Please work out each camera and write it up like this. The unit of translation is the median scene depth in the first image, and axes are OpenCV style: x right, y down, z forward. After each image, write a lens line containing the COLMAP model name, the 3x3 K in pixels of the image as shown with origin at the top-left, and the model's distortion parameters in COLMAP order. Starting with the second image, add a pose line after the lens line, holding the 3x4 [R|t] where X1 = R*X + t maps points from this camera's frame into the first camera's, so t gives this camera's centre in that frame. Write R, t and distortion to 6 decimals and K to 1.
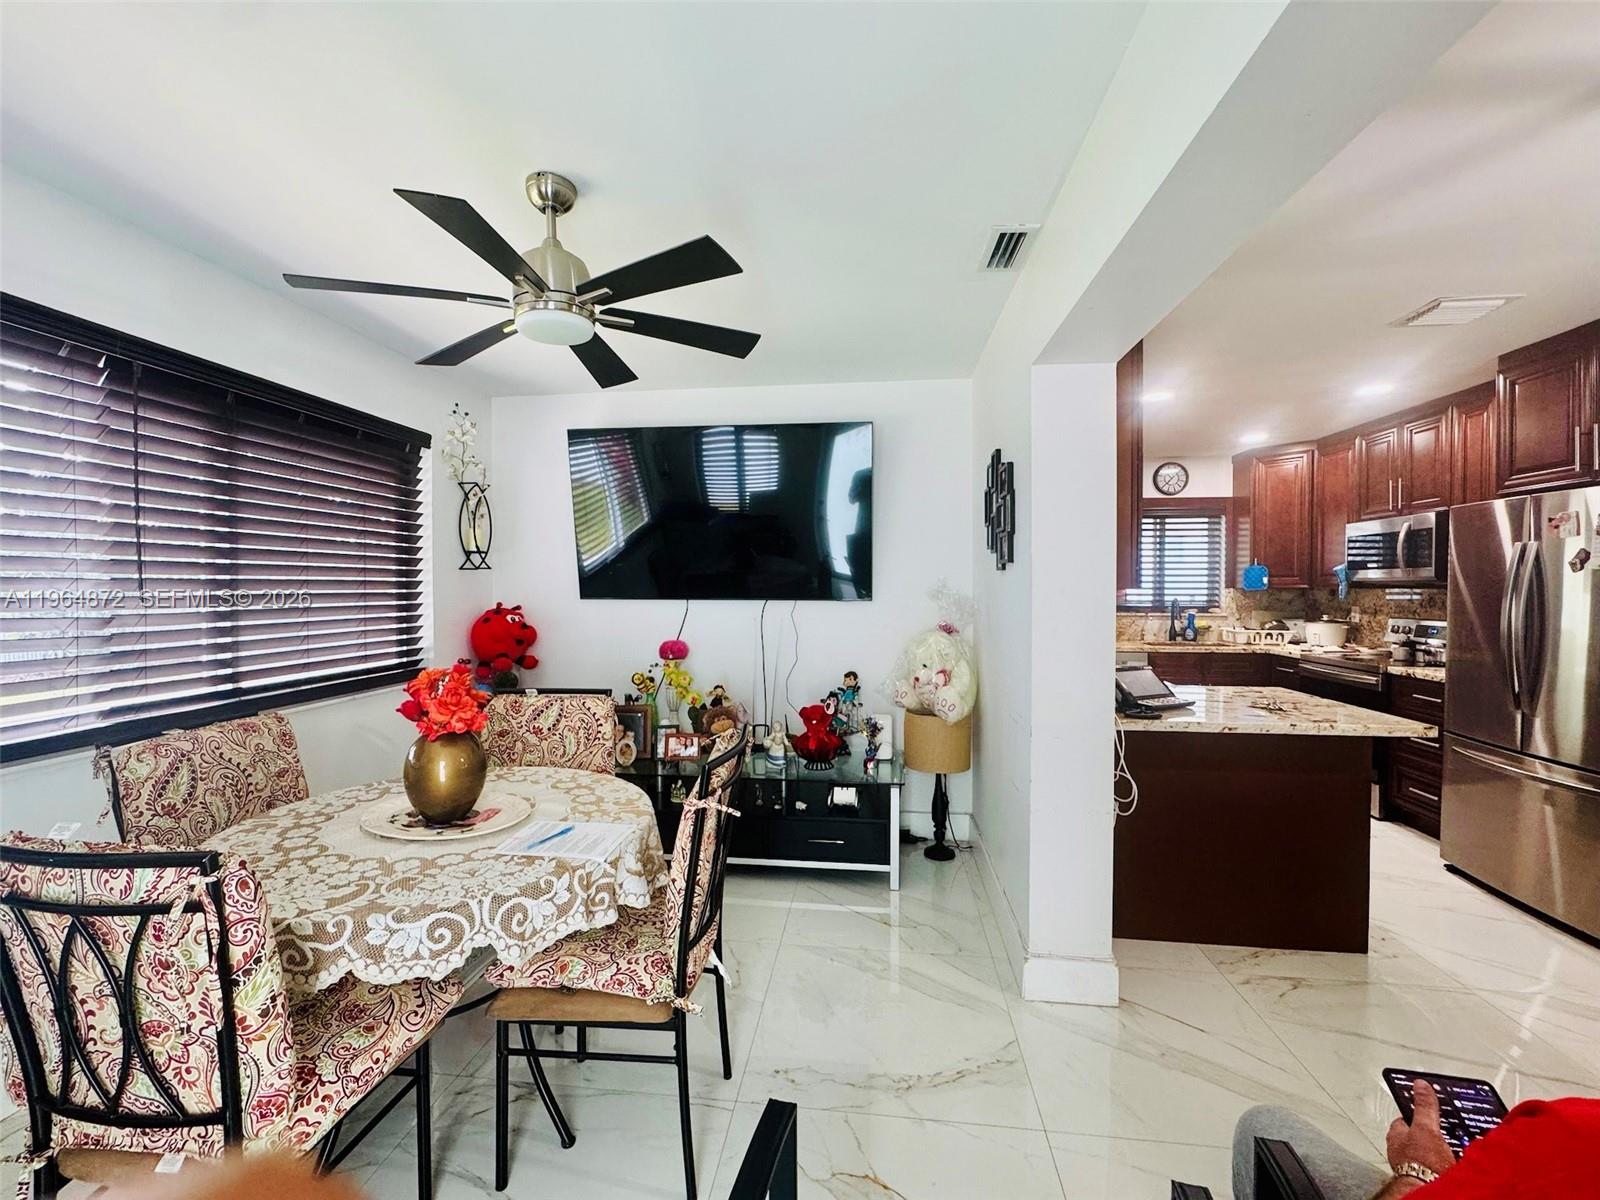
lens RADIAL K [[665.5, 0, 794.3], [0, 665.5, 600.5], [0, 0, 1]] dist [-0.006946, 0.001531]
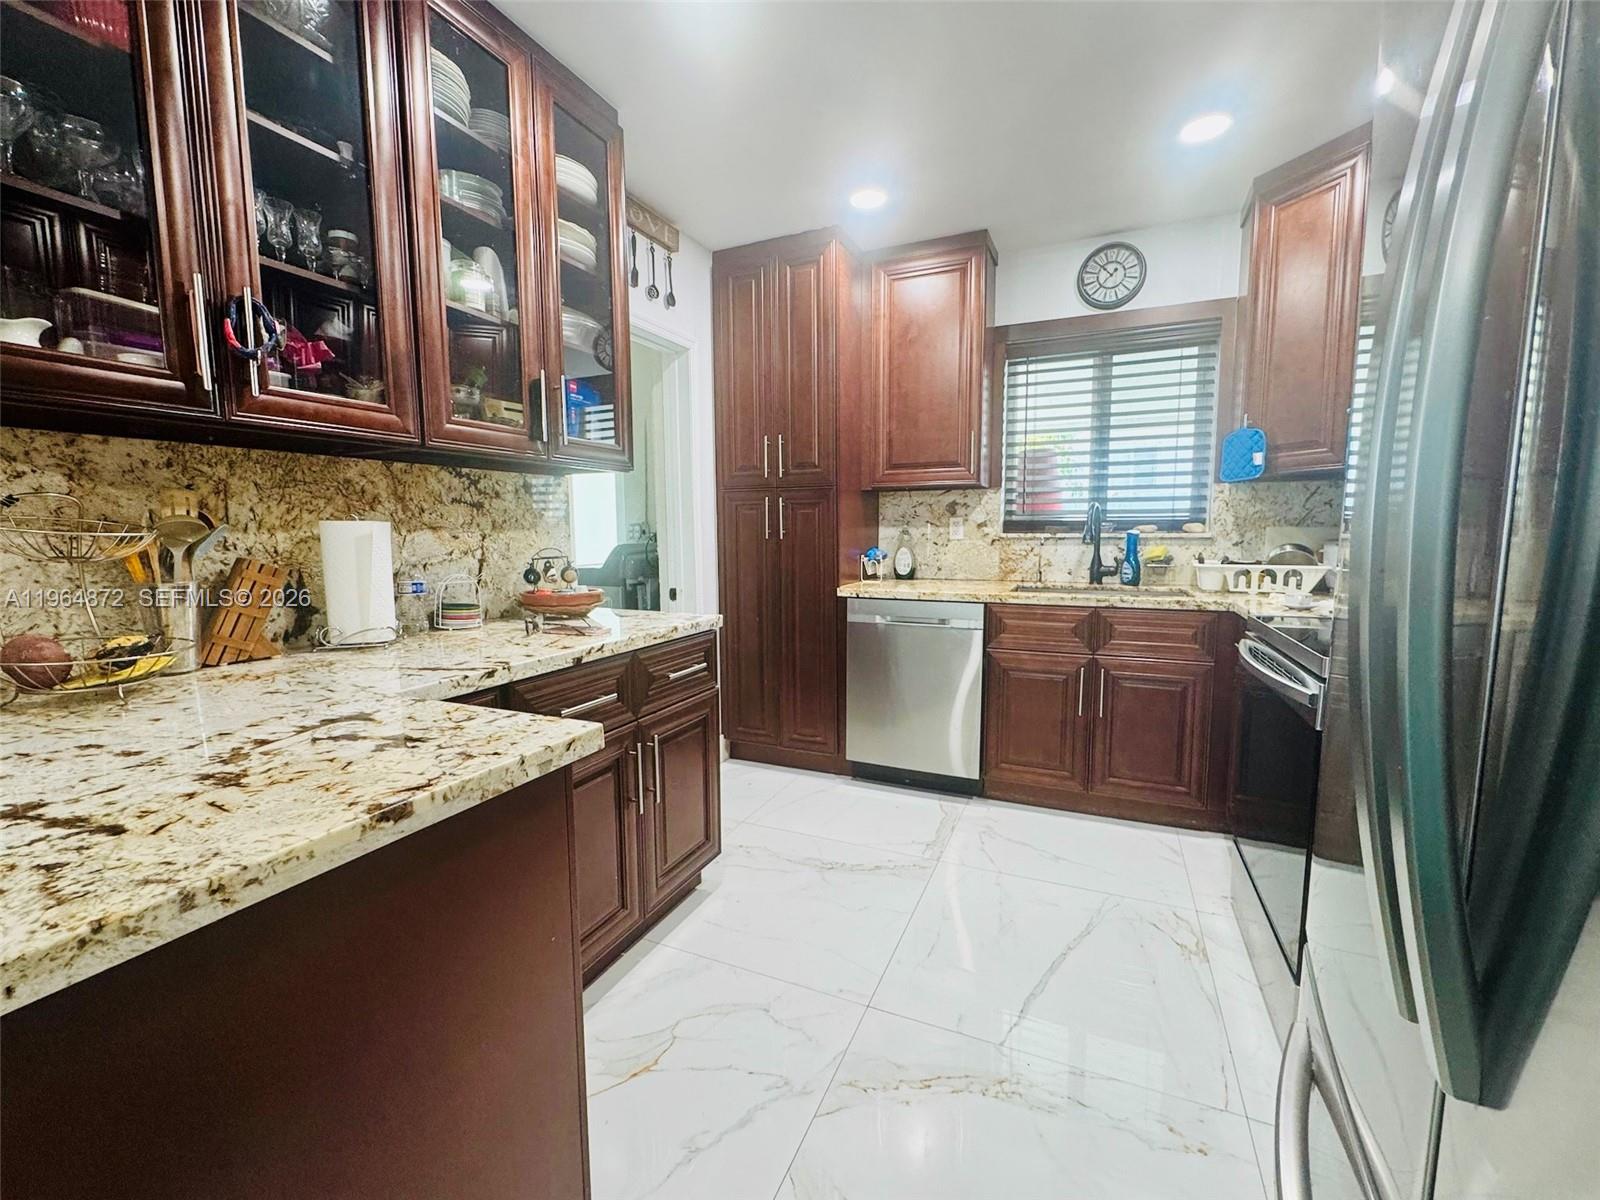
lens RADIAL K [[665.5, 0, 800.1], [0, 665.5, 599.3], [0, 0, 1]] dist [-0.006946, 0.001531]
pose [[0.954479, 0.024368, -0.297281, 0.546958], [0.001019, 0.996385, 0.084946, 0.029490], [0.298276, -0.081382, 0.951004, 0.449326]]
